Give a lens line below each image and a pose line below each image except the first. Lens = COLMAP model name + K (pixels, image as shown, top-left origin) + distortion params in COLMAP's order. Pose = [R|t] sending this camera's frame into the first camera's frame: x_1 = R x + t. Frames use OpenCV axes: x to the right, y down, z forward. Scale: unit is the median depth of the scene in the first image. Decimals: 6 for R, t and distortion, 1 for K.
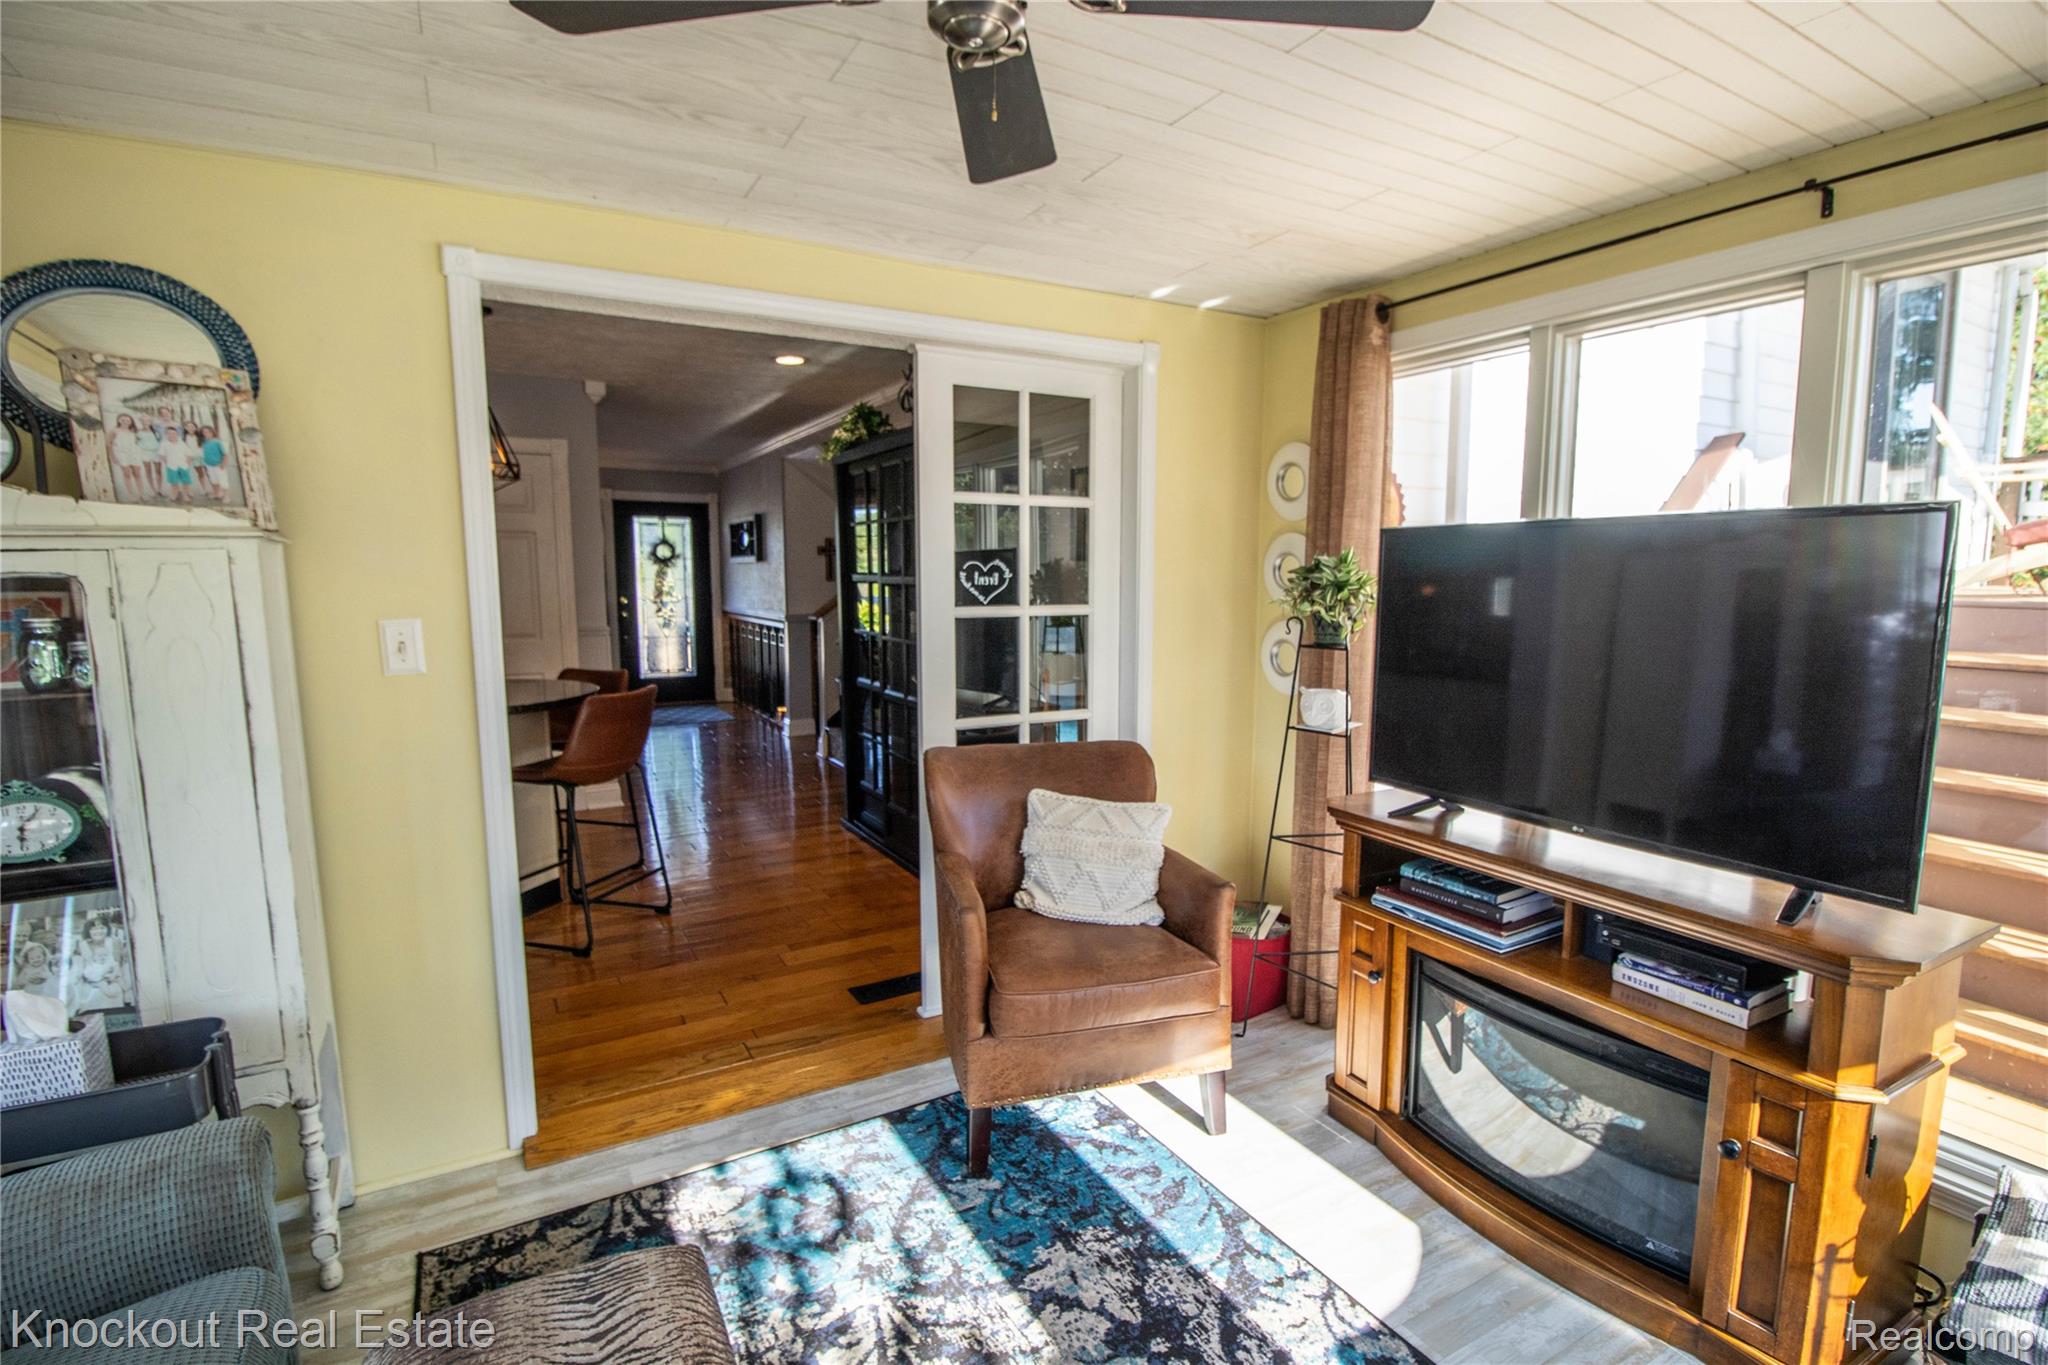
lens RADIAL K [[987.6, 0, 1037.3], [0, 987.6, 686.3], [0, 0, 1]] dist [-0.000395, -0.014205]
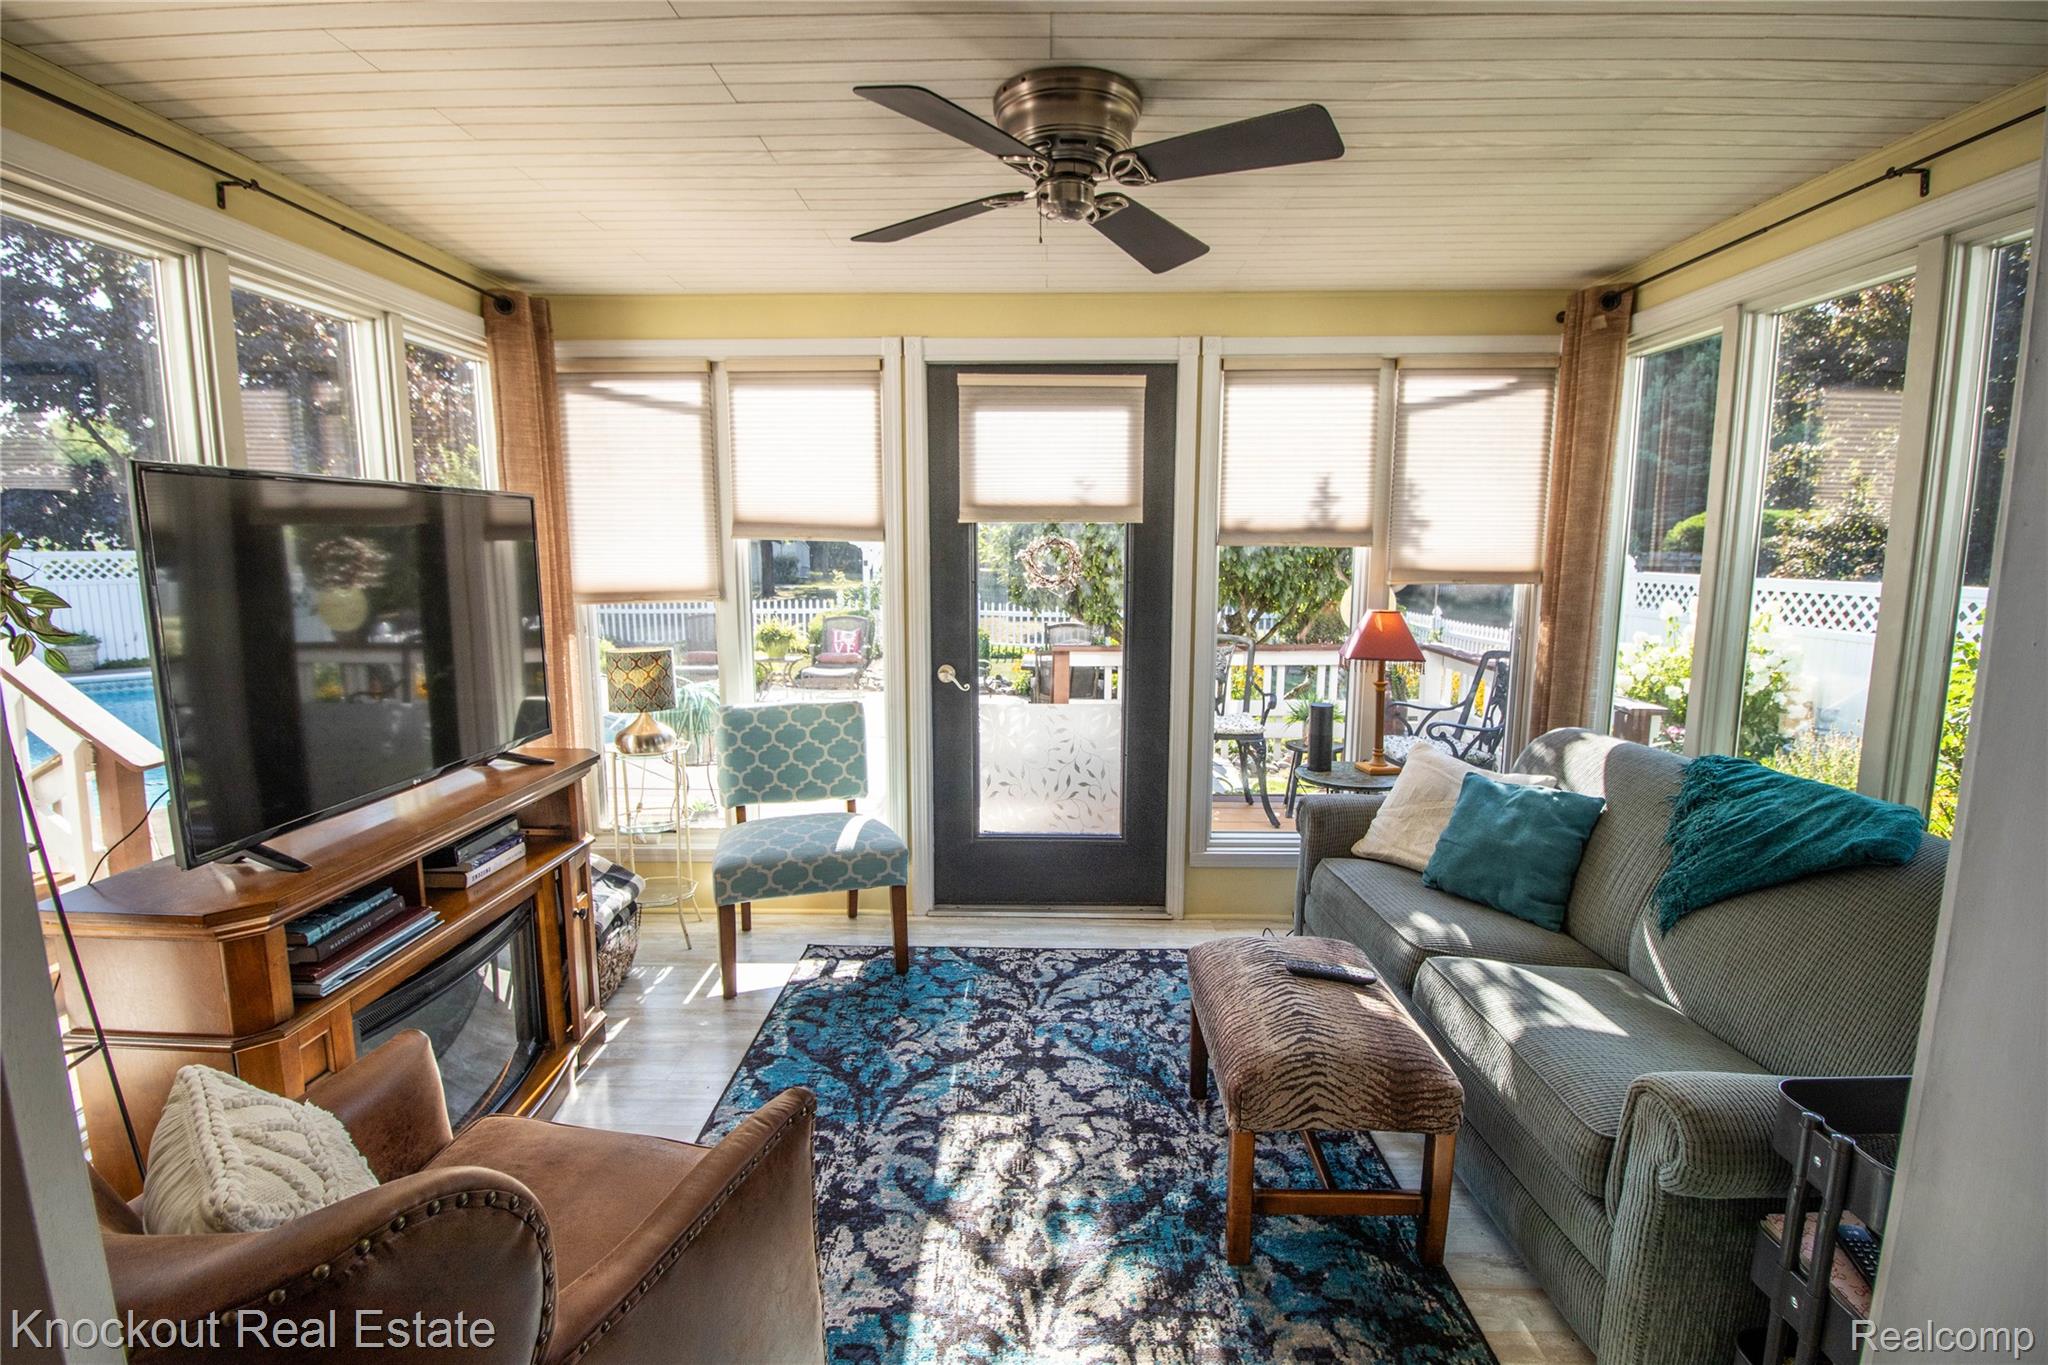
lens RADIAL K [[987.6, 0, 1037.3], [0, 987.6, 686.3], [0, 0, 1]] dist [-0.000395, -0.014205]
pose [[-0.869142, -0.070330, 0.489537, -0.565155], [0.060268, 0.967398, 0.245984, -0.180689], [-0.490877, 0.243298, -0.836568, 1.634607]]
